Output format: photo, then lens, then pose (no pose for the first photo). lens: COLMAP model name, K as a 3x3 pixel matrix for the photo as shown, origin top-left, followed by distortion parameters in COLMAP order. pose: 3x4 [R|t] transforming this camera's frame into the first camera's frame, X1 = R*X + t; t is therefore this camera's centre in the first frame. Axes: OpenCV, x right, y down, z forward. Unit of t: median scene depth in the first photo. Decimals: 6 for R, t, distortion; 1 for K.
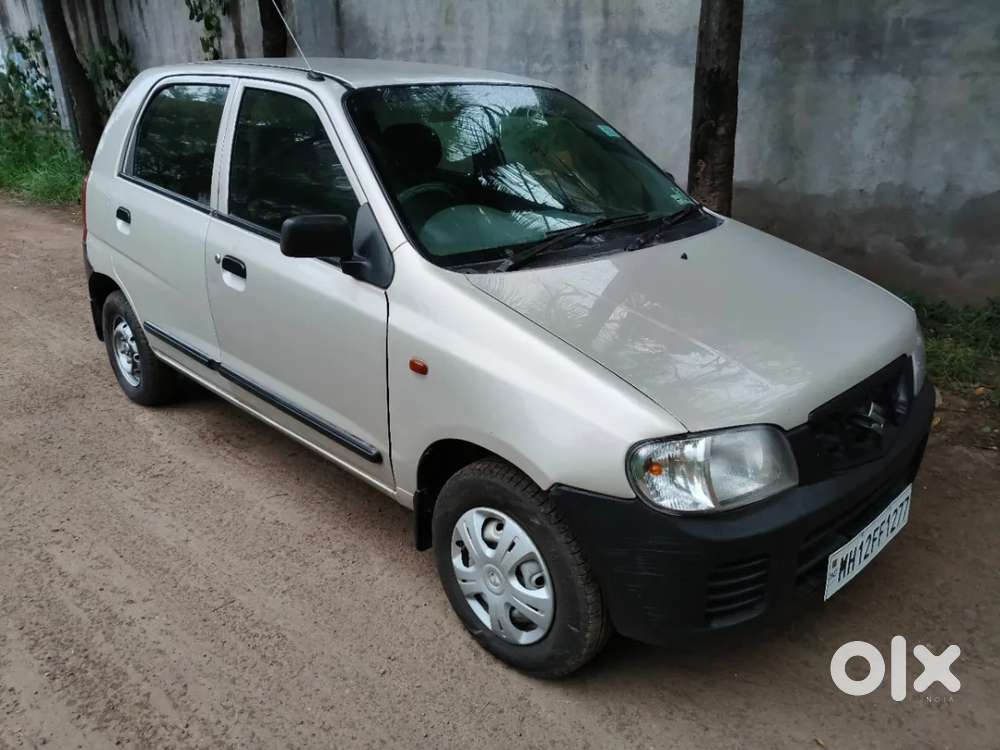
lens RADIAL K [[783.2, 0, 500.6], [0, 783.2, 377.7], [0, 0, 1]] dist [0.001619, -0.017326]
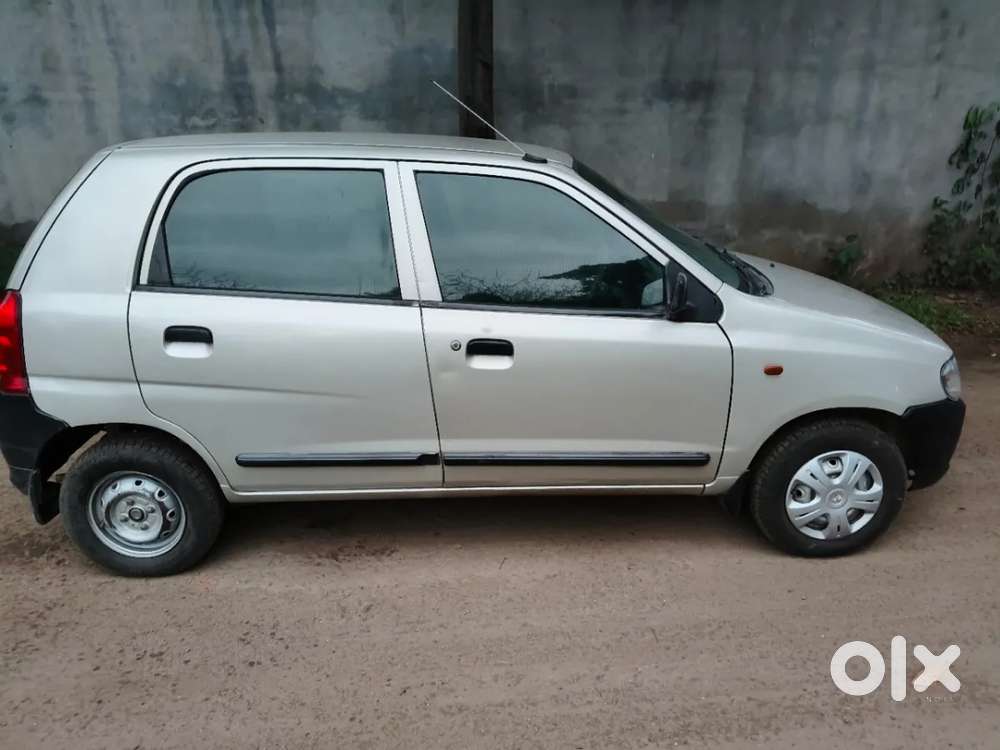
lens RADIAL K [[783.2, 0, 491.1], [0, 783.2, 382.9], [0, 0, 1]] dist [0.001619, -0.017326]
pose [[0.677148, -0.253940, 0.690641, -1.256975], [0.271568, 0.958552, 0.086185, -0.221876], [-0.683901, 0.129196, 0.718044, 0.335919]]
